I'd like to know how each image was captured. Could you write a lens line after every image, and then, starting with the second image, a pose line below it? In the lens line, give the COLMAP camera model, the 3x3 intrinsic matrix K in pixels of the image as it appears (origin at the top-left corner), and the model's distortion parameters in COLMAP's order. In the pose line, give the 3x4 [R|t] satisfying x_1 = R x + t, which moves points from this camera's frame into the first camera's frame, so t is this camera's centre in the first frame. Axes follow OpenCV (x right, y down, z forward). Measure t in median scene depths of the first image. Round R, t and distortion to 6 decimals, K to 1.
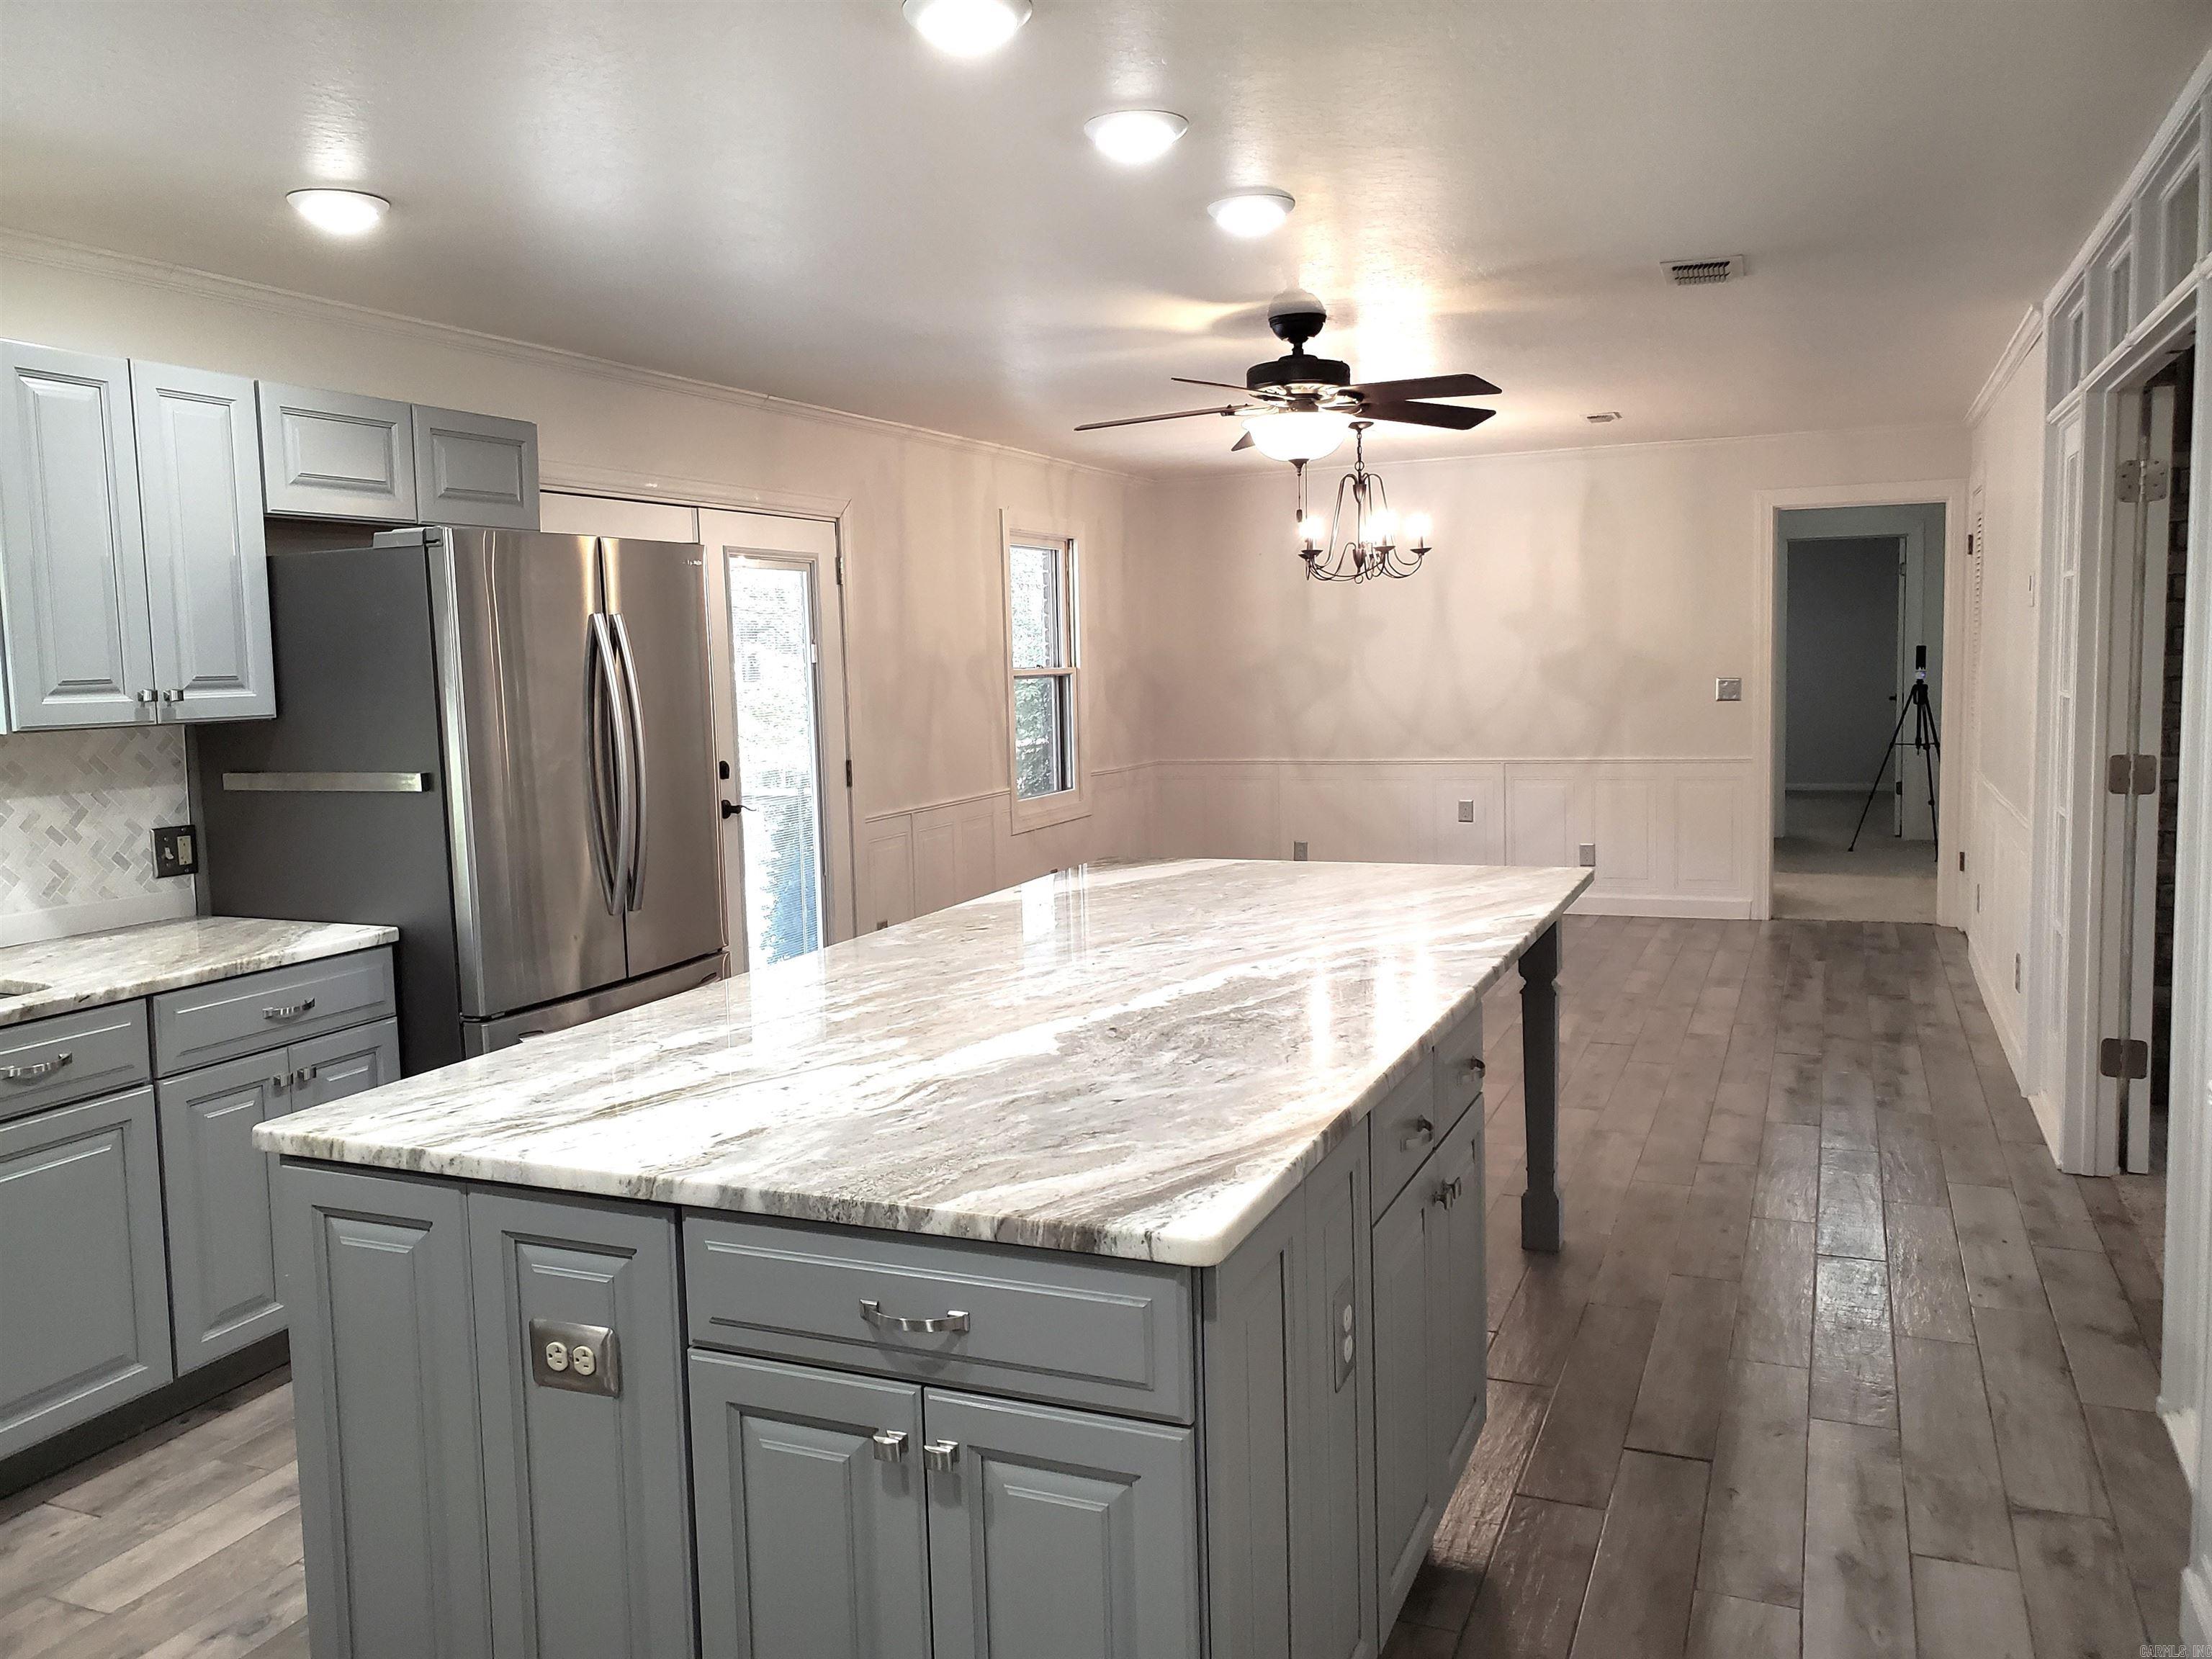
lens RADIAL K [[1722.1, 0, 1093.0], [0, 1722.1, 831.1], [0, 0, 1]] dist [0.009624, -0.019671]
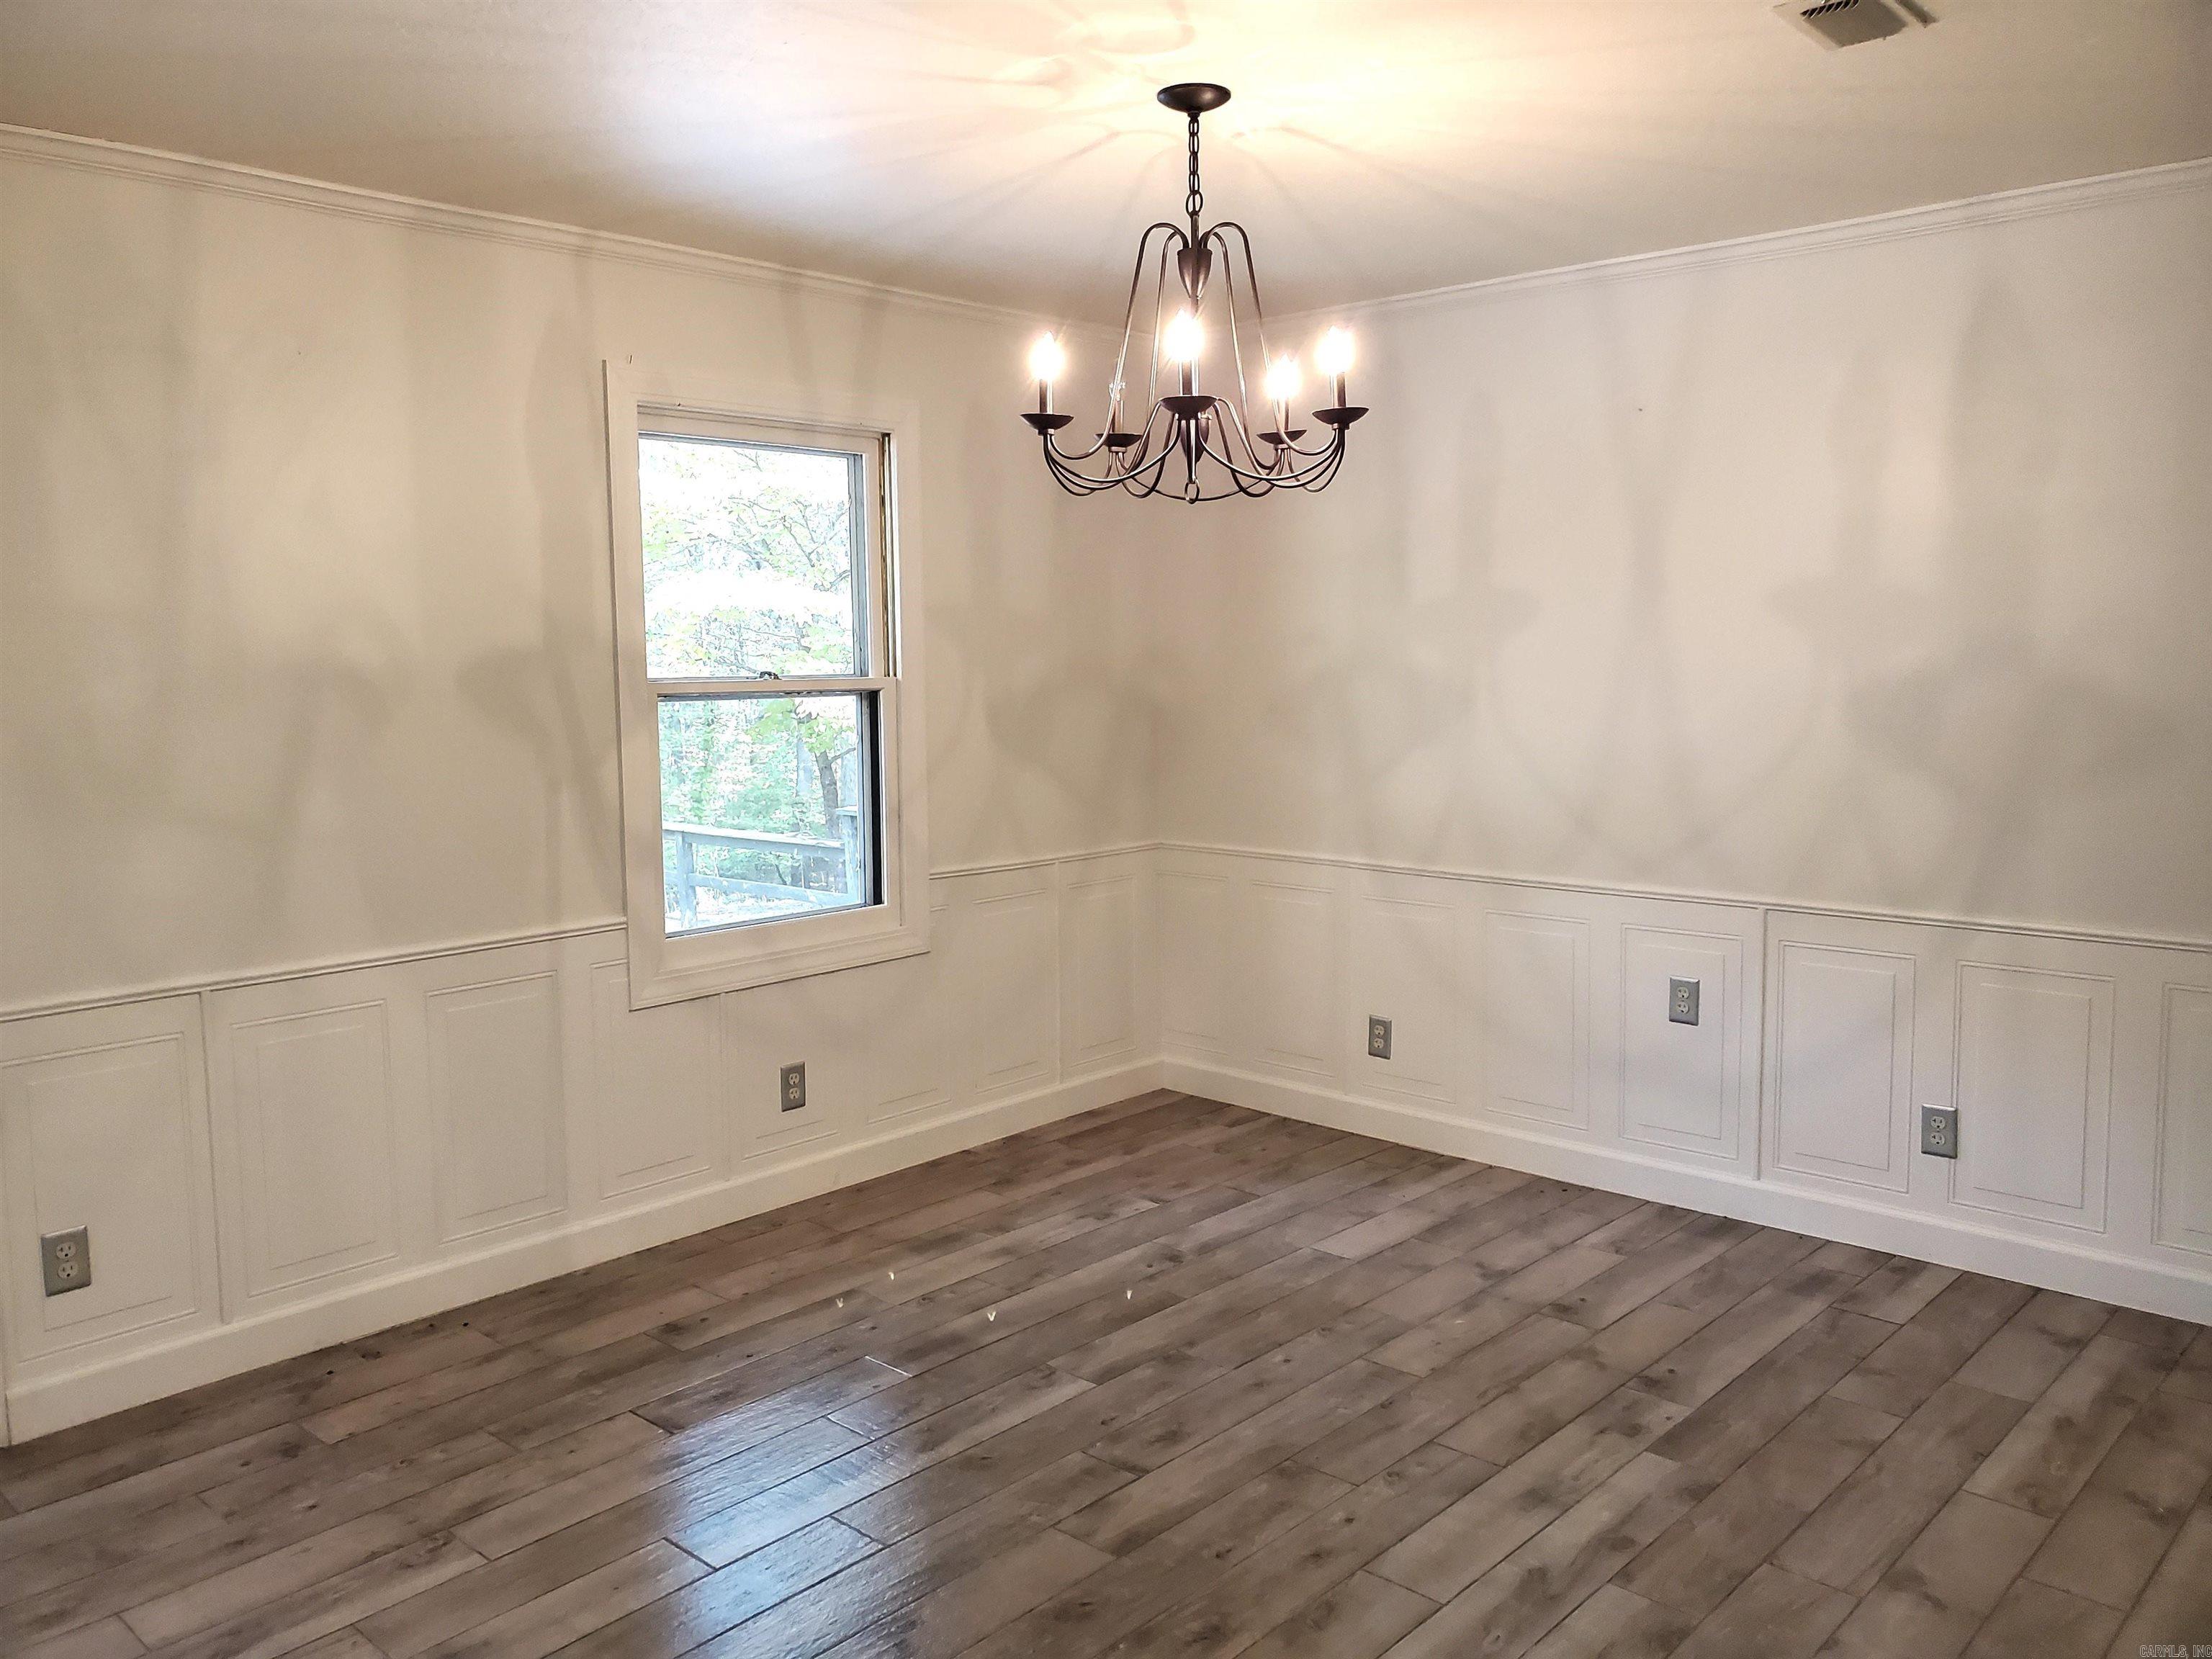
lens RADIAL K [[1722.1, 0, 1119.6], [0, 1722.1, 814.0], [0, 0, 1]] dist [0.009624, -0.019671]
pose [[0.943612, 0.054119, -0.326599, 0.230003], [-0.052118, 0.998530, 0.014880, -0.064073], [0.326924, 0.002981, 0.945046, 0.517700]]
